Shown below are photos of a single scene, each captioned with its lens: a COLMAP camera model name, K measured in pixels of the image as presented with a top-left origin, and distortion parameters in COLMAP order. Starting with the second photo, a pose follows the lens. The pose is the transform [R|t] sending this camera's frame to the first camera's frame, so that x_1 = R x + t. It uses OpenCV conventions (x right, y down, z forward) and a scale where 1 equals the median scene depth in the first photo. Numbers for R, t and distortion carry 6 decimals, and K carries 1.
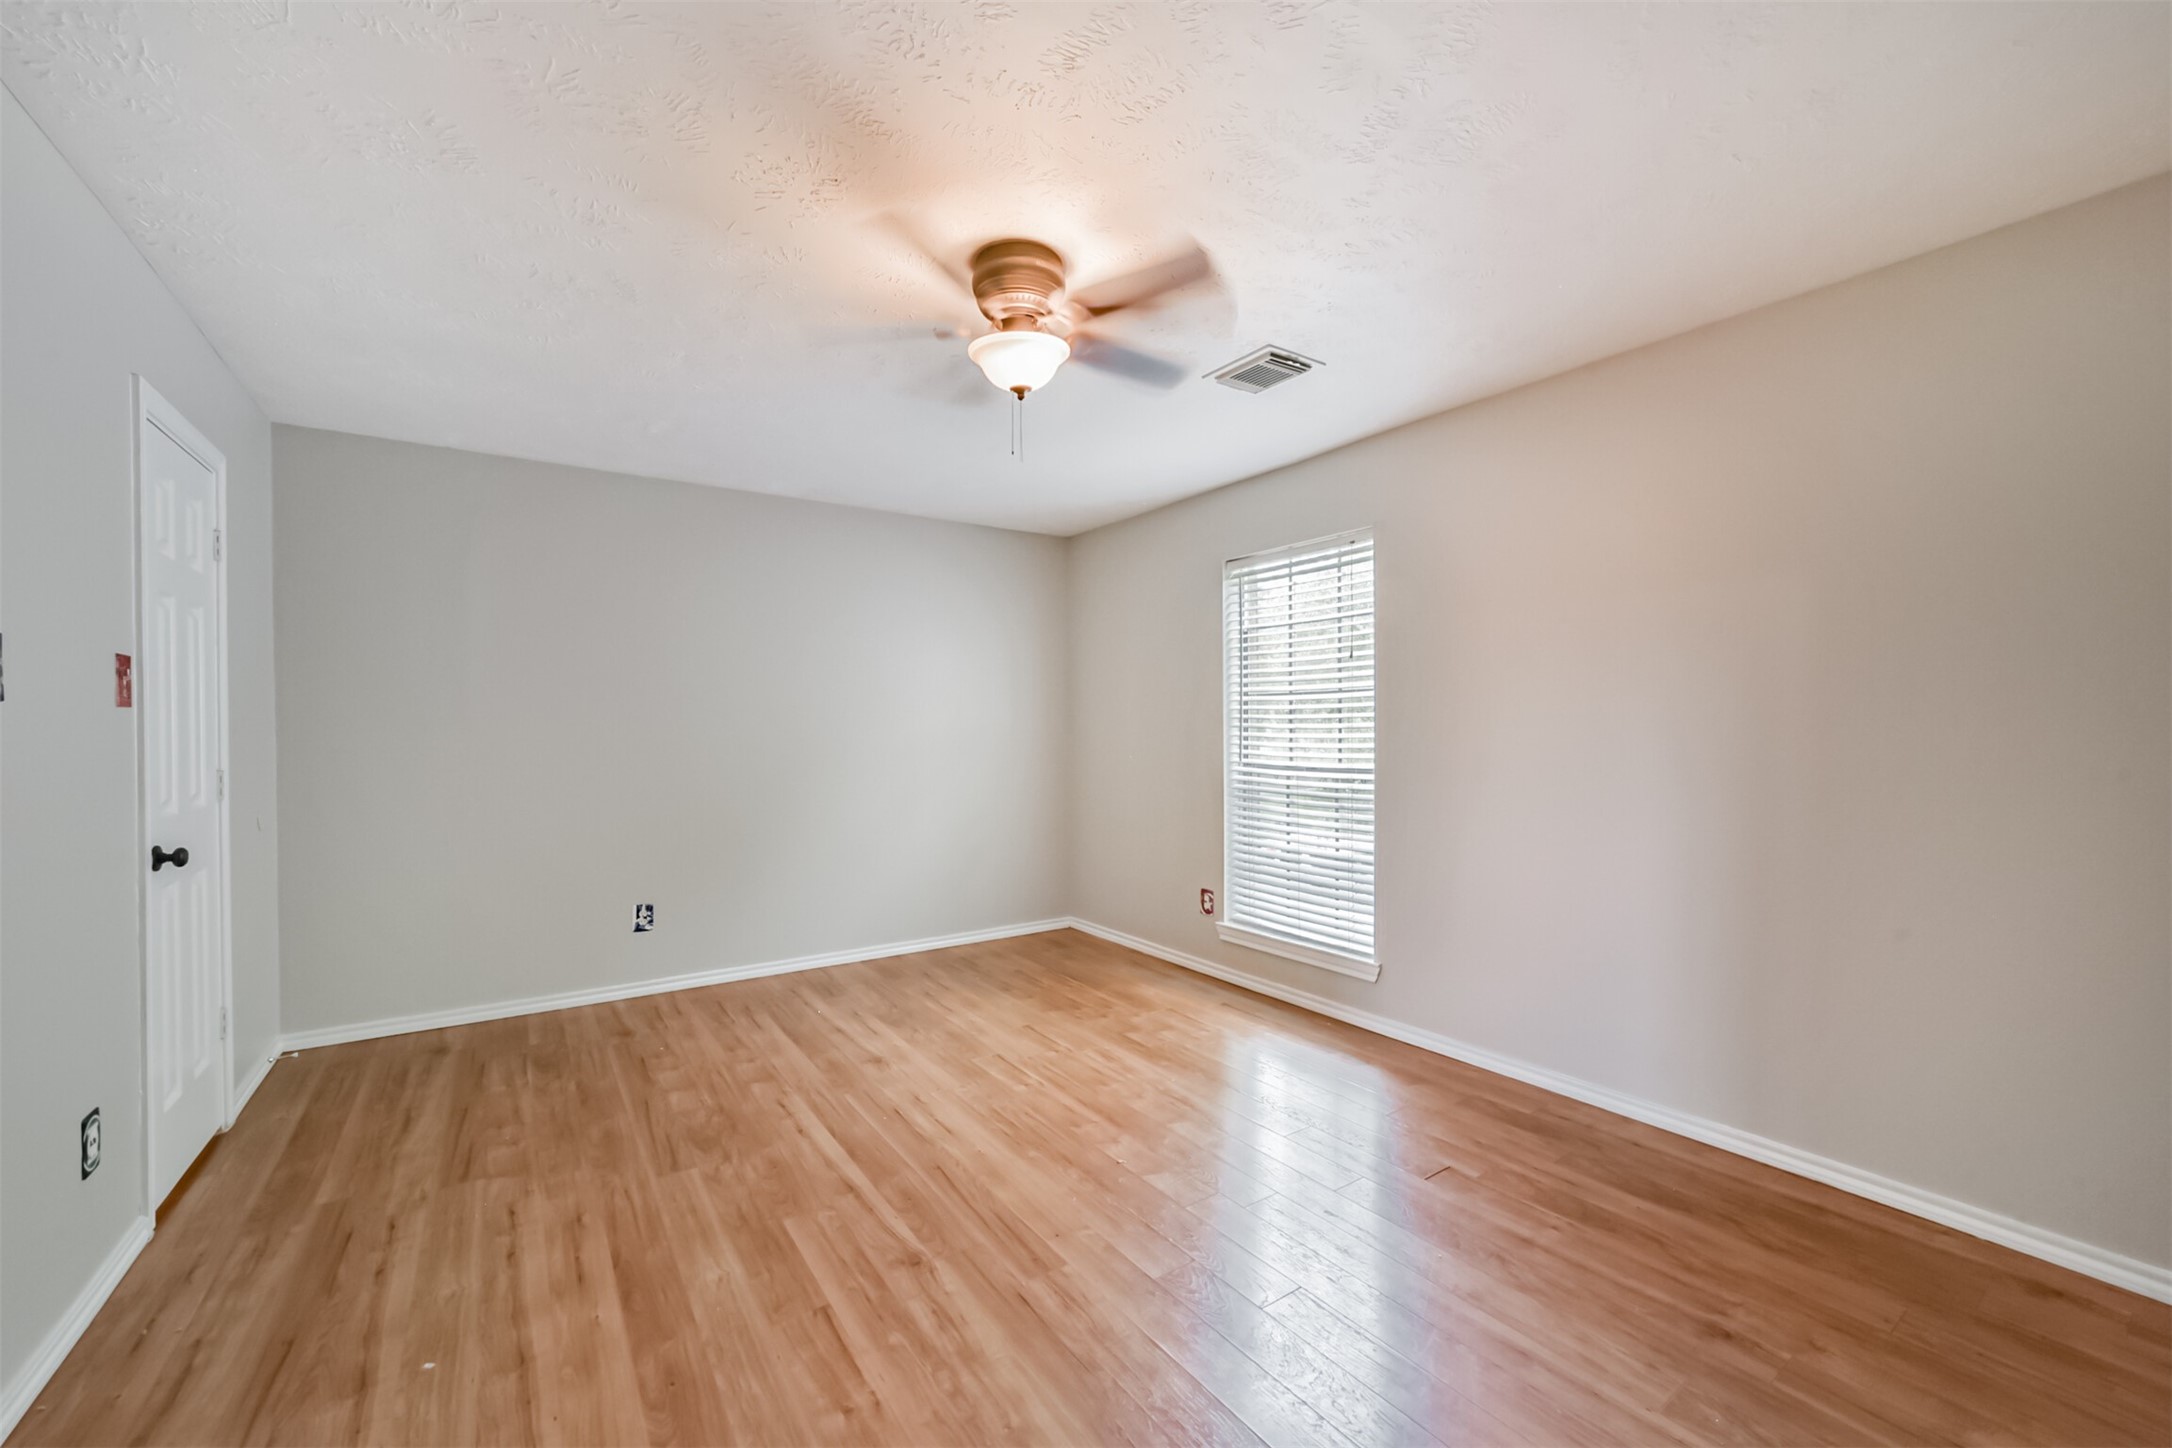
lens RADIAL K [[847.7, 0, 1092.6], [0, 847.7, 730.0], [0, 0, 1]] dist [-0.023559, 0.007627]
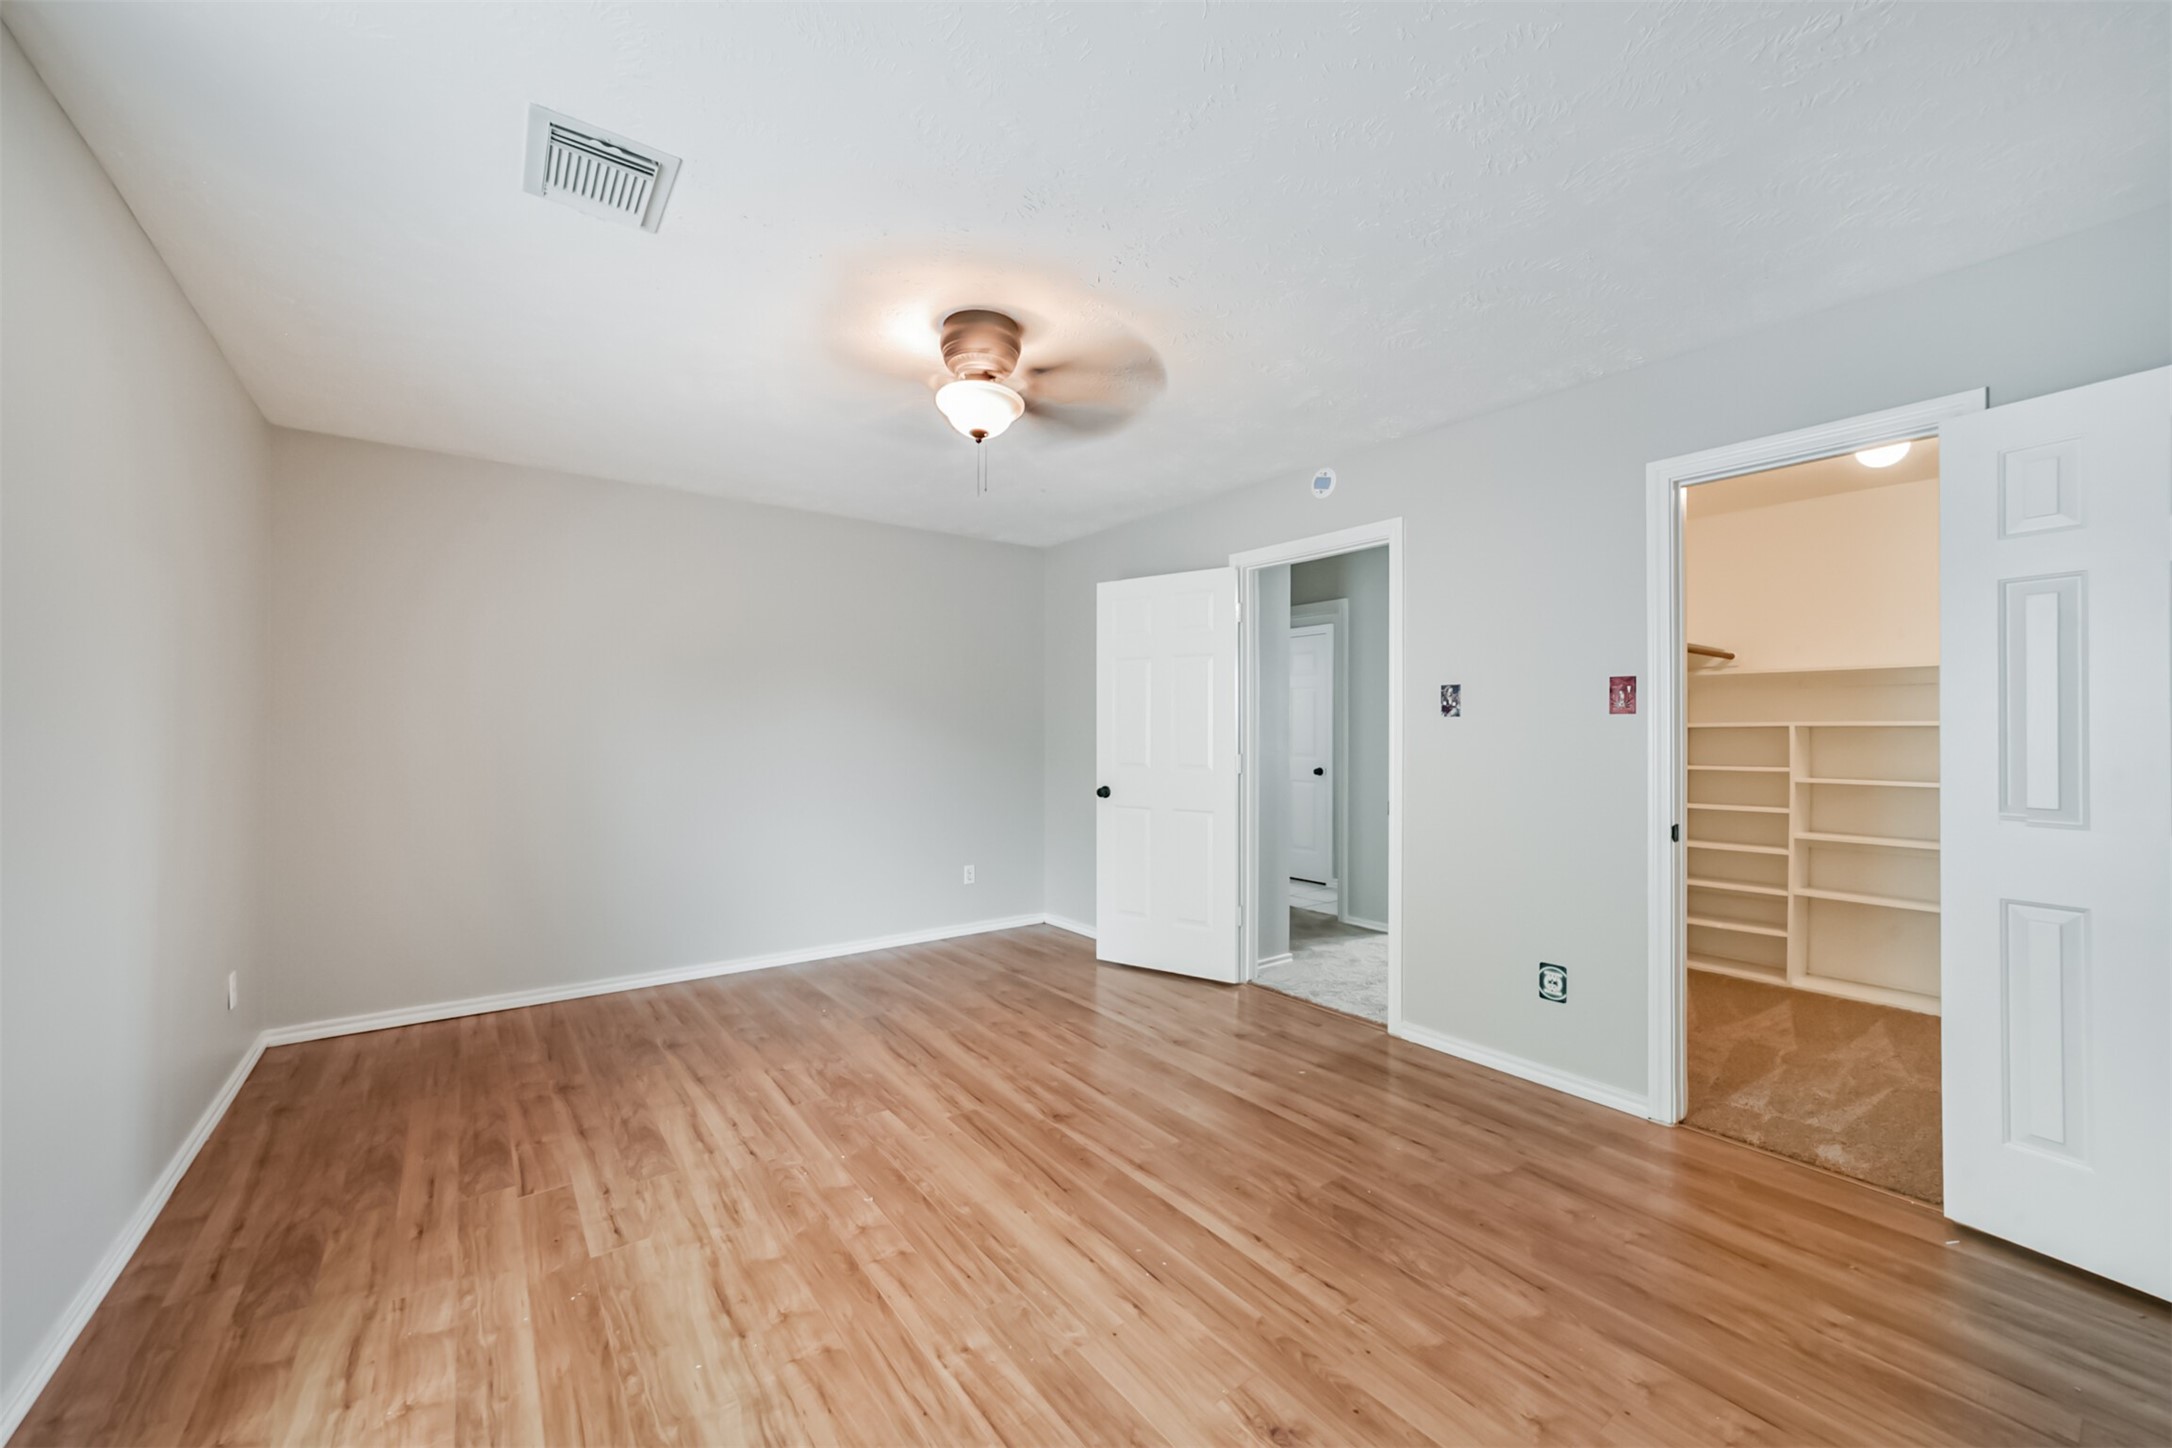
lens RADIAL K [[847.7, 0, 1092.6], [0, 847.7, 730.0], [0, 0, 1]] dist [-0.023559, 0.007627]
pose [[-0.999348, 0.000557, -0.036087, -0.182275], [0.000394, 0.999990, 0.004530, -0.005351], [0.036090, 0.004513, -0.999338, 1.980475]]
